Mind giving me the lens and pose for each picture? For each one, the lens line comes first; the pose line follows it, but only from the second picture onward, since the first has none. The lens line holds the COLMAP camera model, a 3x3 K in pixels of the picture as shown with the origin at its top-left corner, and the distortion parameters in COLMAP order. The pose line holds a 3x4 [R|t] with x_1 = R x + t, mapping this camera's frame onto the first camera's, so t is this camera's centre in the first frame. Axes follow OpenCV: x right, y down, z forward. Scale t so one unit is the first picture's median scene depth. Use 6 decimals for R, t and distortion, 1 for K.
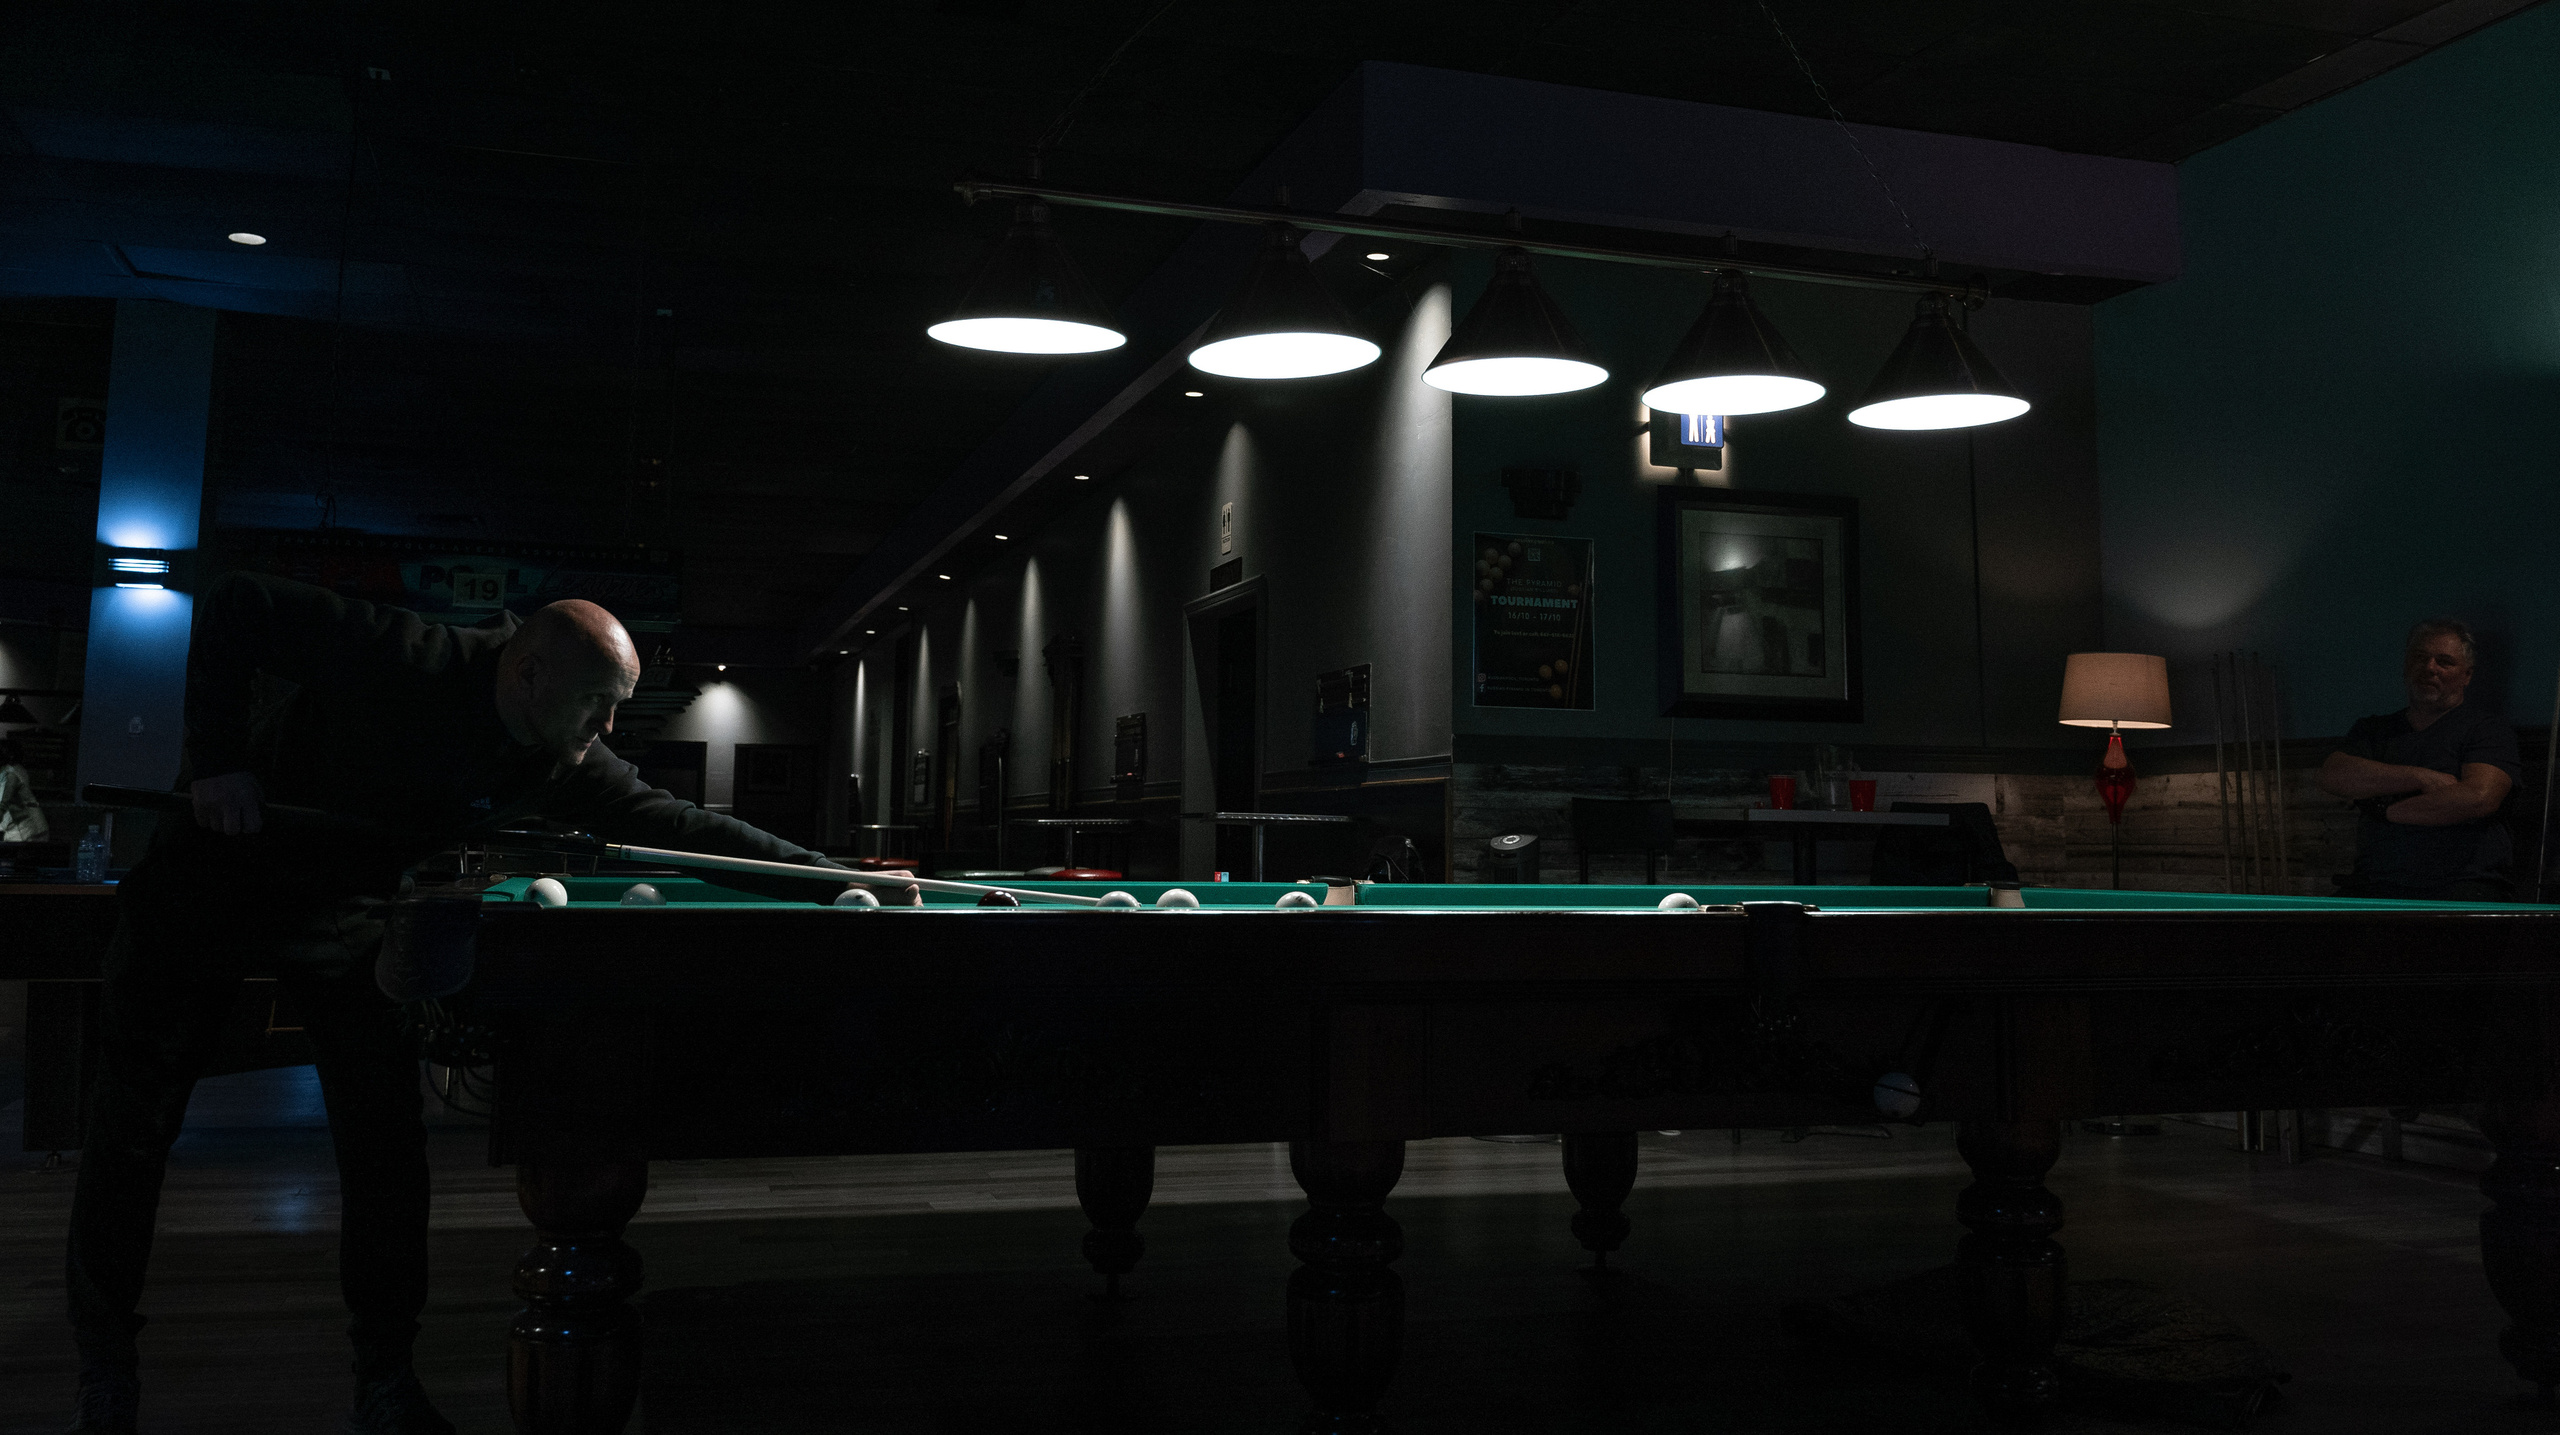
lens RADIAL K [[2043.5, 0, 1236.2], [0, 2043.5, 583.8], [0, 0, 1]] dist [0.010155, 0.001907]
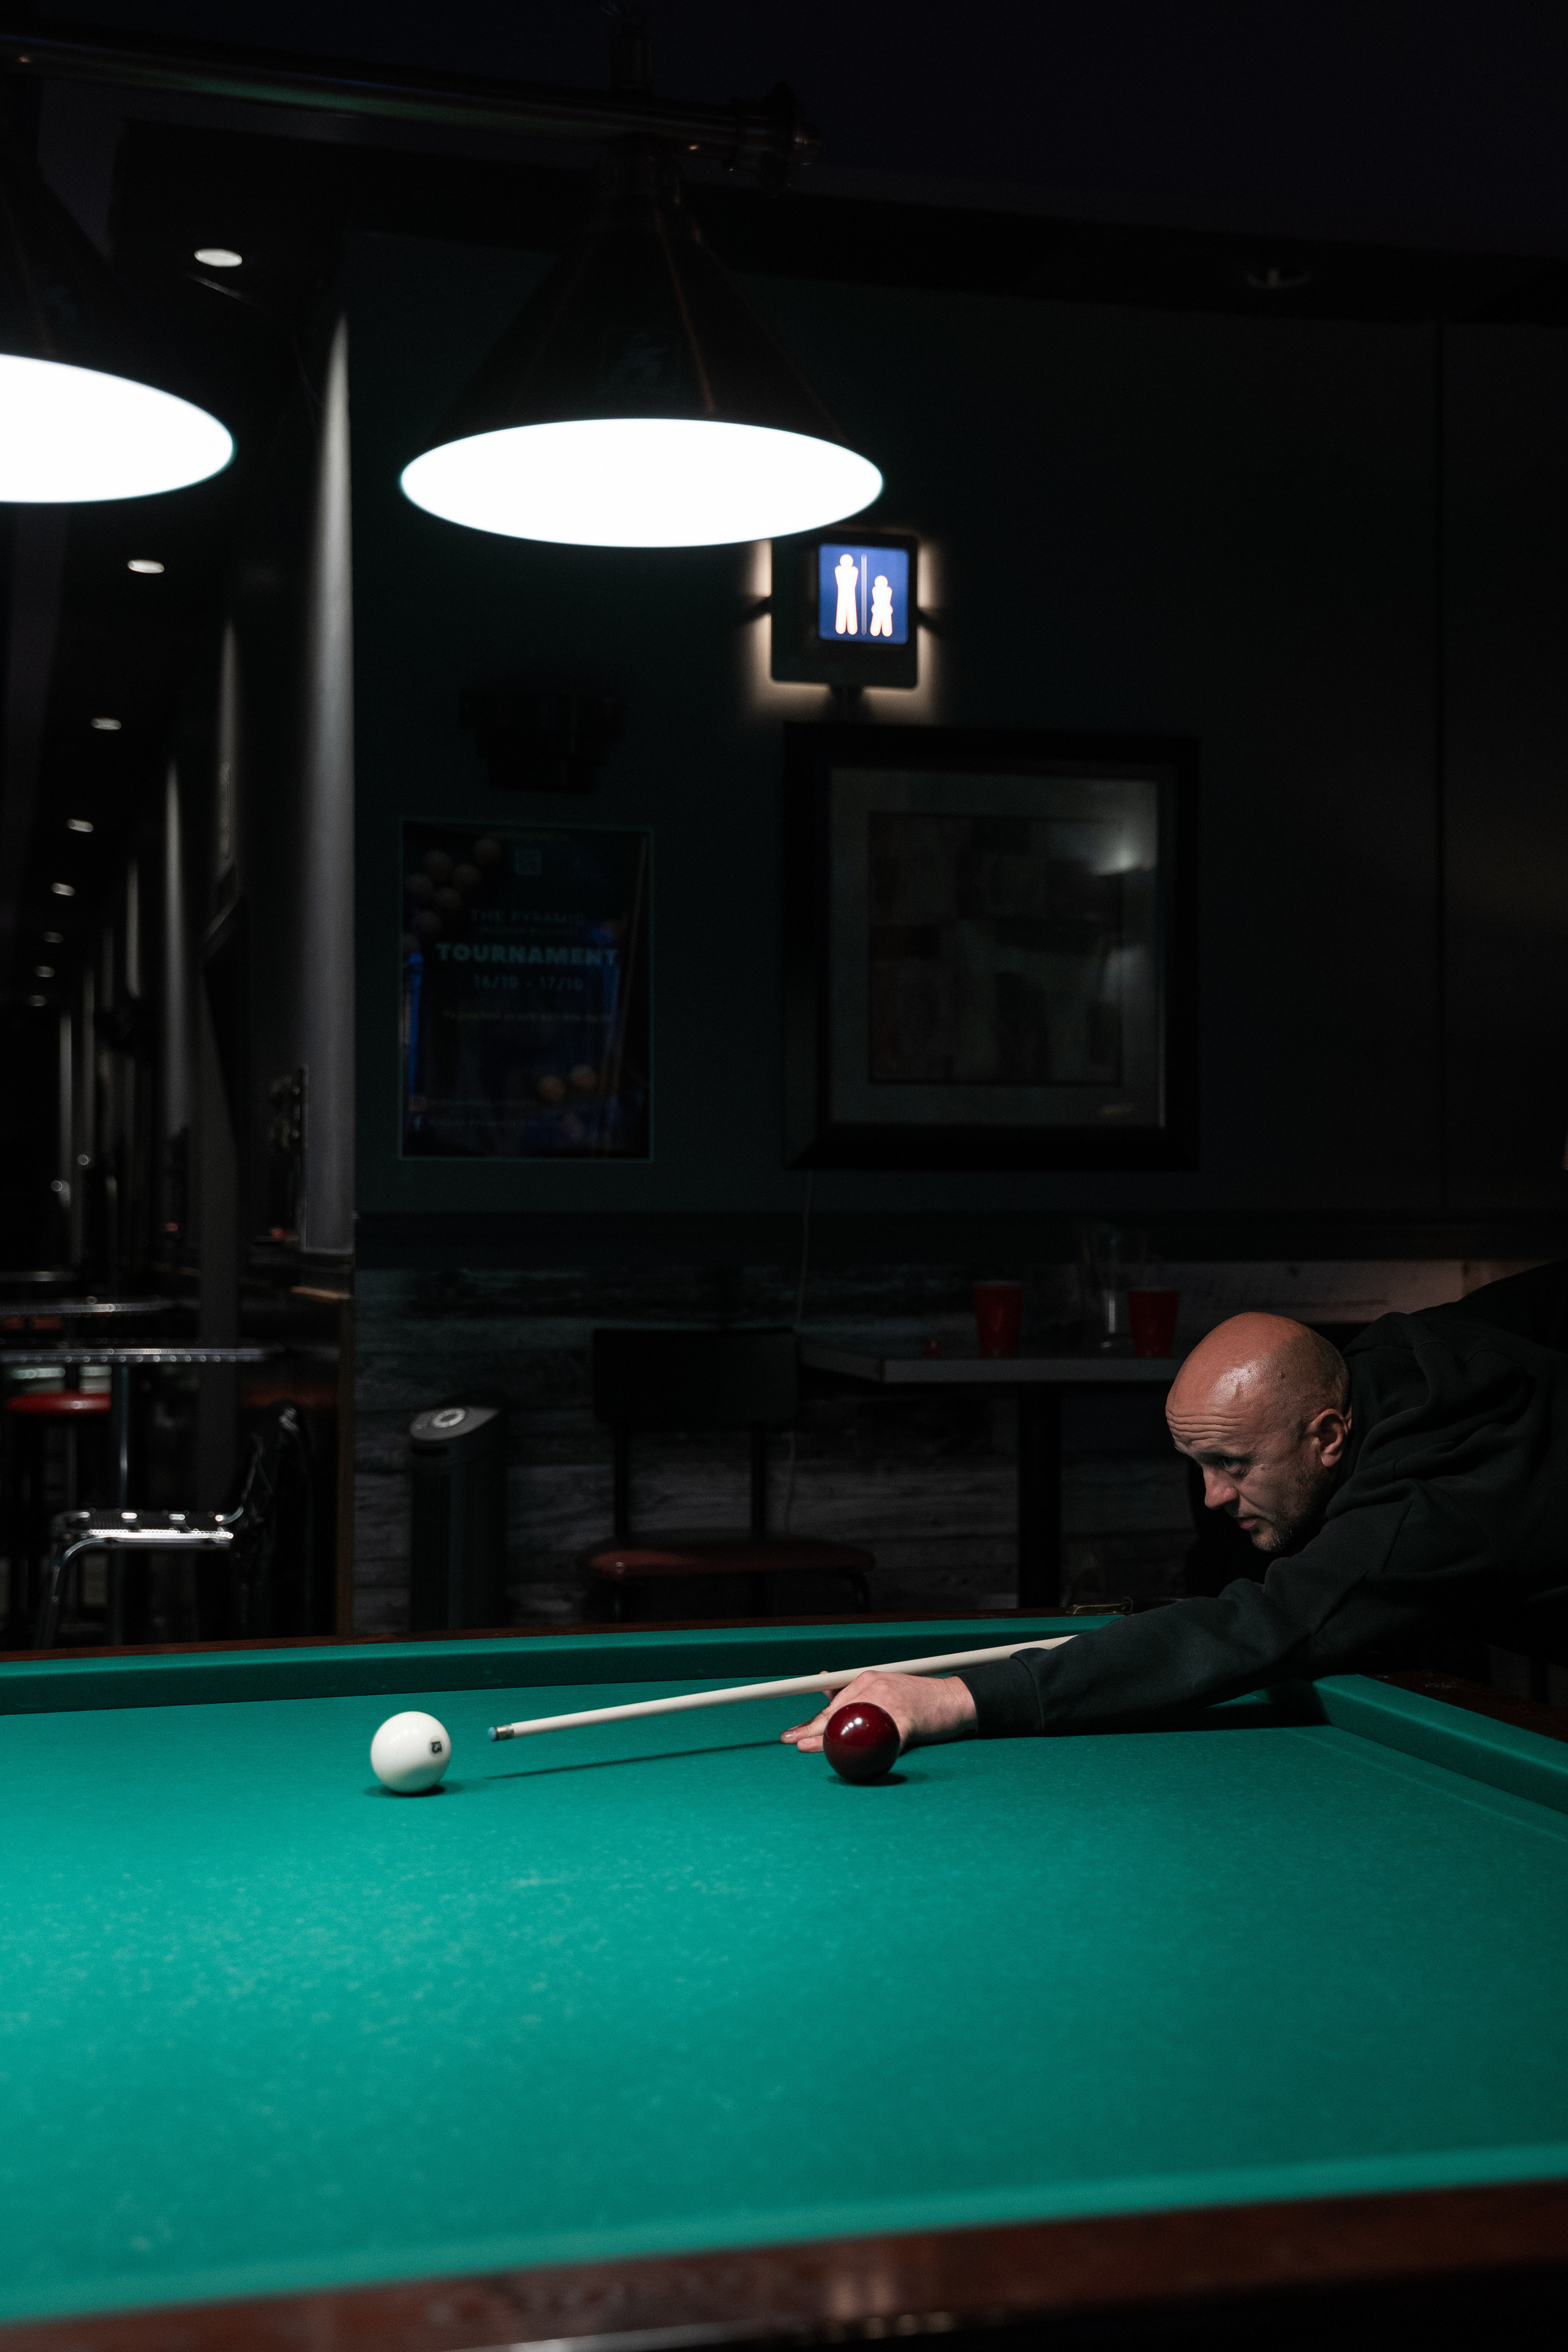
lens RADIAL K [[2849.7, 0, 724.7], [0, 2849.7, 1181.5], [0, 0, 1]] dist [0.189581, 0.000000]
pose [[0.999646, -0.013303, -0.023056, 0.209984], [0.015617, 0.994527, 0.103304, -0.007684], [0.021555, -0.103628, 0.994383, 0.272748]]
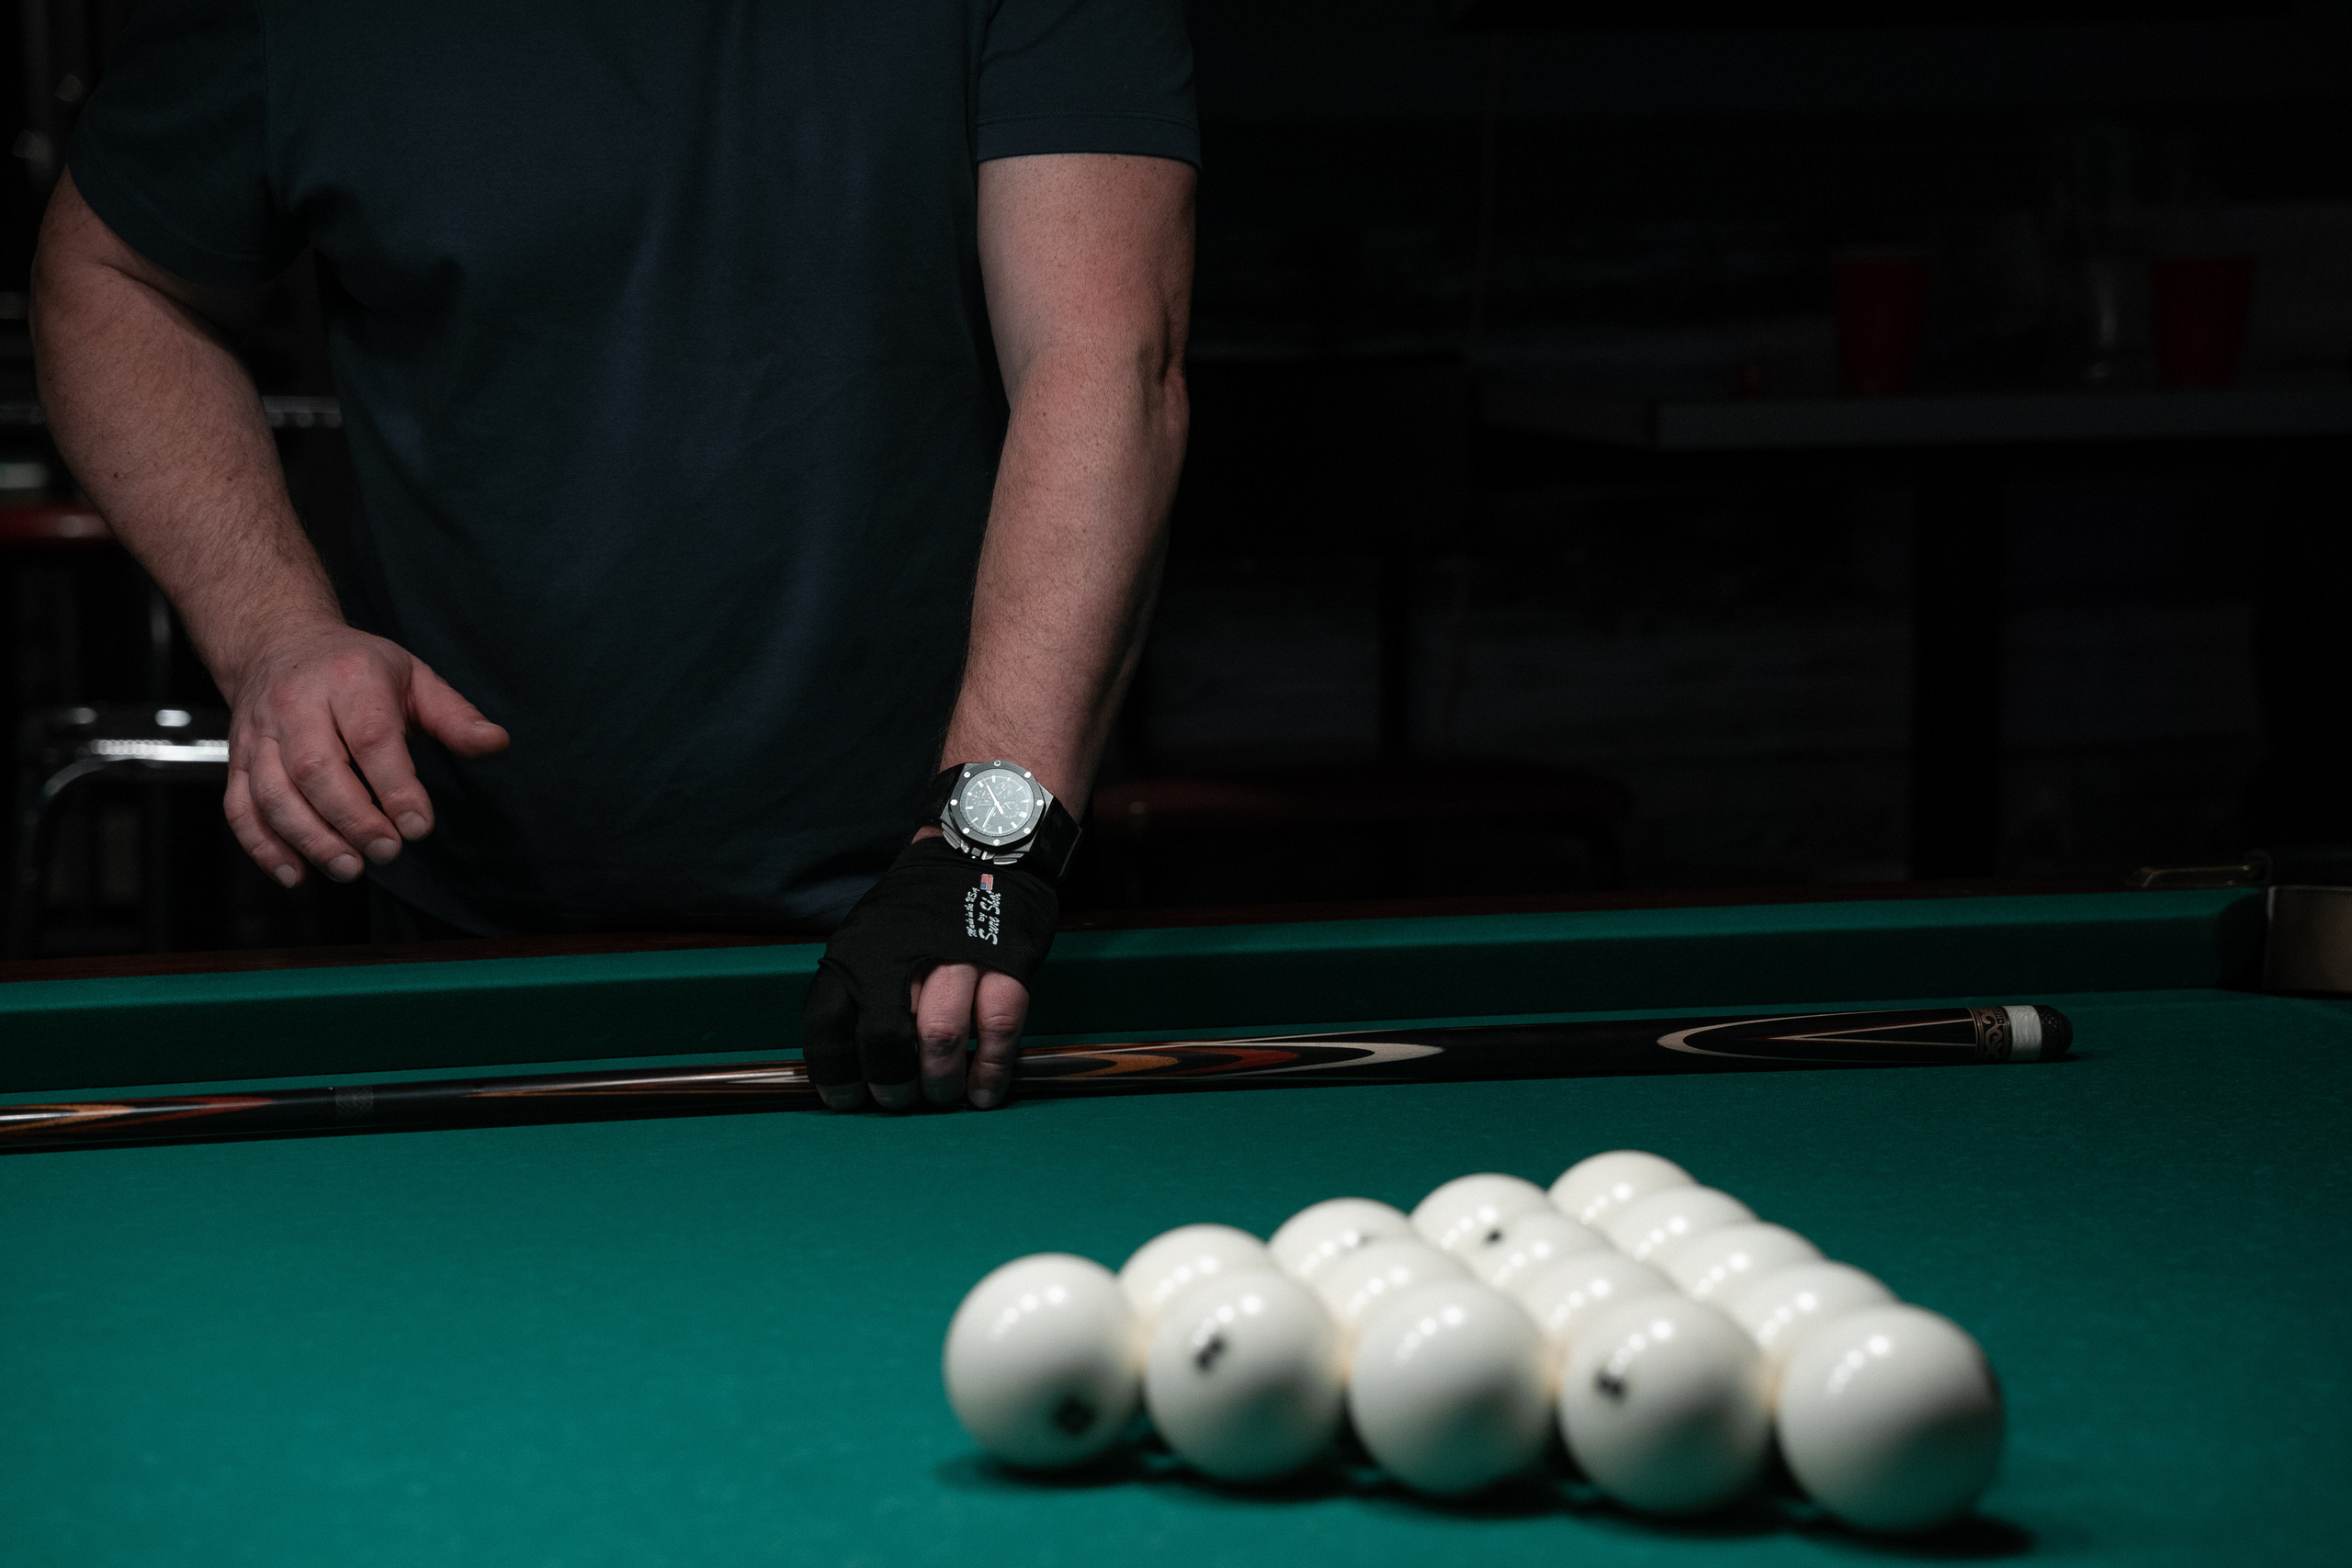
lens RADIAL K [[5104.1, 0, 1123.6], [0, 5104.1, 760.5], [0, 0, 1]] dist [0.645921, 0.000000]
pose [[0.998627, -0.015685, -0.049986, 0.198675], [0.026323, 0.975172, 0.219878, 0.008854], [0.045296, -0.220891, 0.974246, 0.329038]]
